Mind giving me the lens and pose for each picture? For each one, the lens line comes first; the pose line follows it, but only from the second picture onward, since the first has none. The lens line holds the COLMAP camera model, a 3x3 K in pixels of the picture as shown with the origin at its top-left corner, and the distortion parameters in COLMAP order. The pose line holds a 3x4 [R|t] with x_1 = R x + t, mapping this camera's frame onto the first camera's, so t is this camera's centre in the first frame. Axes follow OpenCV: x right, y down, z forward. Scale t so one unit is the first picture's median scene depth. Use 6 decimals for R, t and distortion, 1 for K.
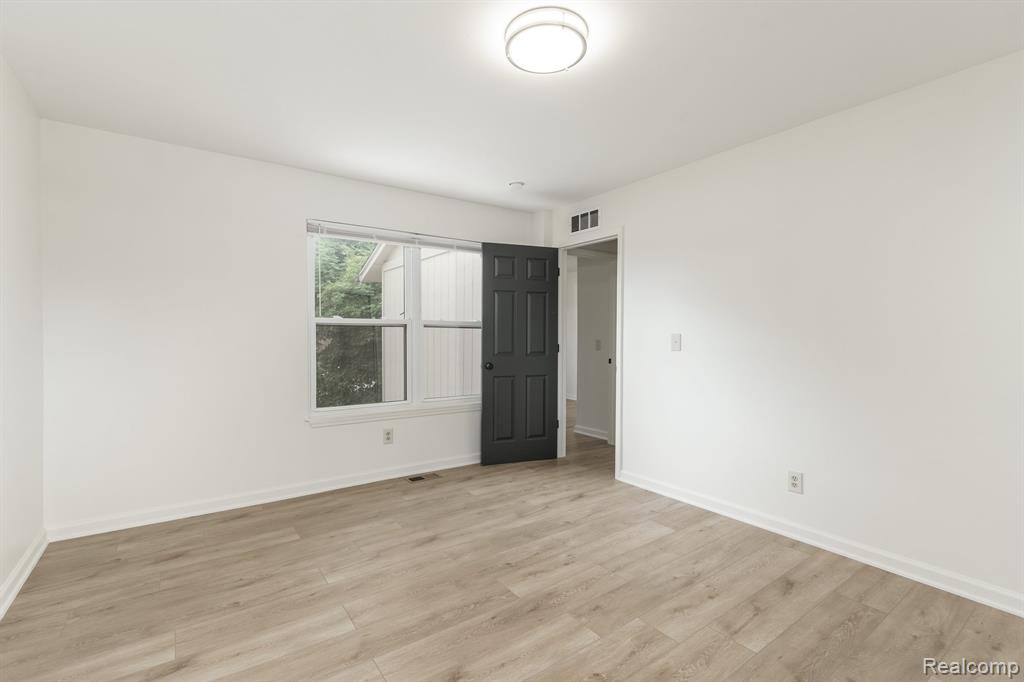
lens RADIAL K [[467.0, 0, 512.3], [0, 467.0, 330.7], [0, 0, 1]] dist [0.001529, 0.005392]
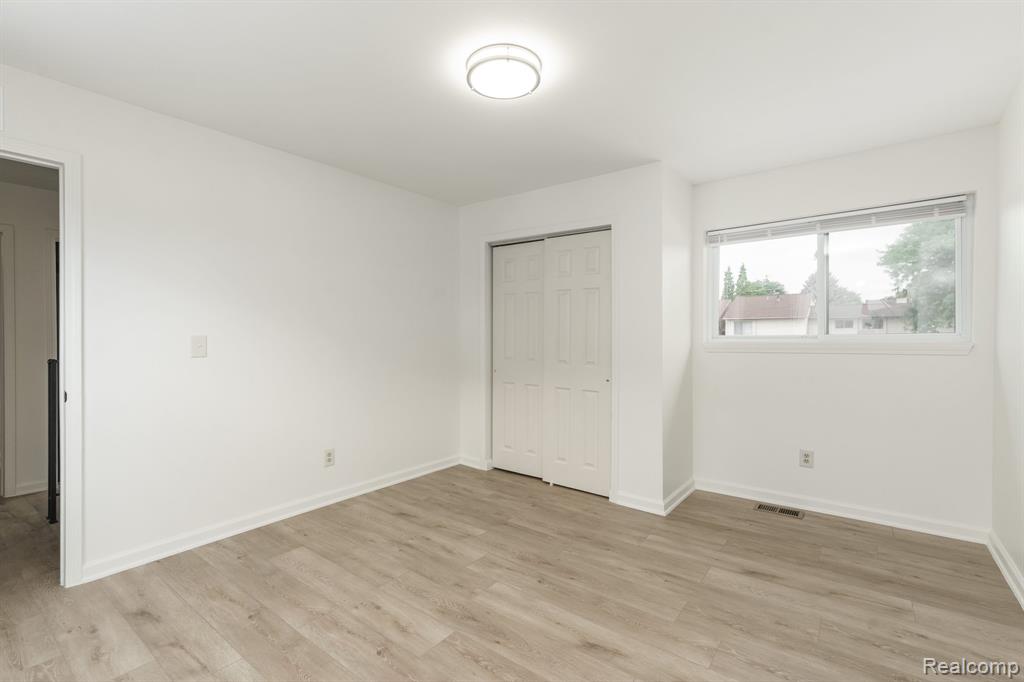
lens RADIAL K [[444.3, 0, 512.0], [0, 444.3, 341.0], [0, 0, 1]] dist [-0.000526, -0.000089]
pose [[-0.282897, -0.015933, 0.959018, -0.741650], [-0.008747, 0.999863, 0.014031, -0.000906], [-0.959110, -0.004419, -0.282998, 1.021611]]
